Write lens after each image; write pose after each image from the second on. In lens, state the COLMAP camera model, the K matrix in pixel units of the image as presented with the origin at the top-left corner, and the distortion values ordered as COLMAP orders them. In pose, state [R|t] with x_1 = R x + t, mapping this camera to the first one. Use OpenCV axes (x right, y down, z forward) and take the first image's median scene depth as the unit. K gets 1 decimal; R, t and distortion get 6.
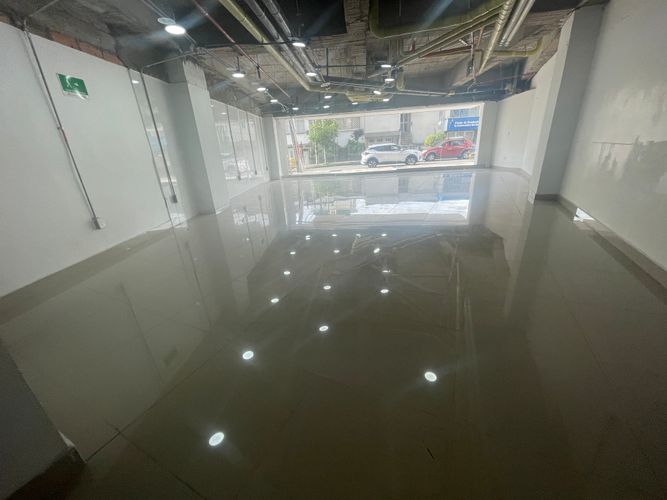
lens RADIAL K [[269.2, 0, 331.8], [0, 269.2, 250.3], [0, 0, 1]] dist [-0.000131, 0.000356]
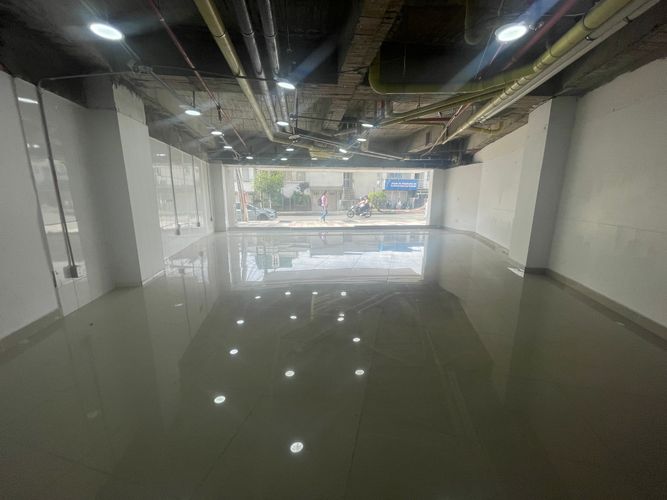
lens RADIAL K [[269.2, 0, 331.8], [0, 269.2, 250.3], [0, 0, 1]] dist [-0.000131, 0.000356]
pose [[0.974403, 0.020836, 0.223842, -0.068340], [0.017614, 0.985559, -0.168414, -0.065215], [-0.224118, 0.168046, 0.959964, 0.127019]]
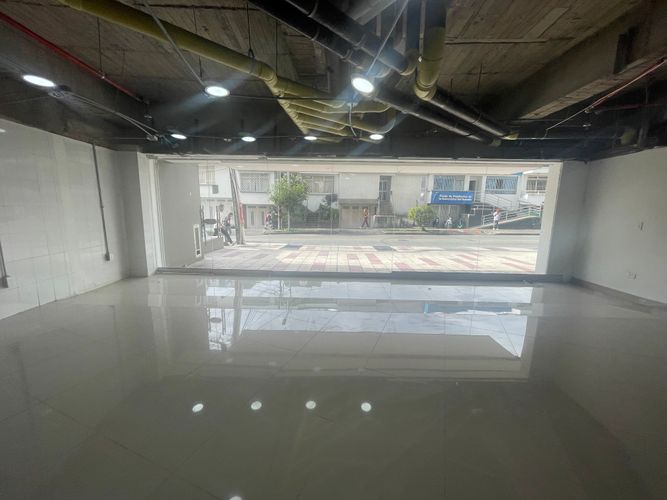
lens RADIAL K [[269.2, 0, 331.8], [0, 269.2, 250.3], [0, 0, 1]] dist [-0.000131, 0.000356]
pose [[0.993777, 0.062638, 0.092109, 0.099794], [-0.041672, 0.975930, -0.214065, -0.281734], [-0.103300, 0.208894, 0.972467, 0.637948]]
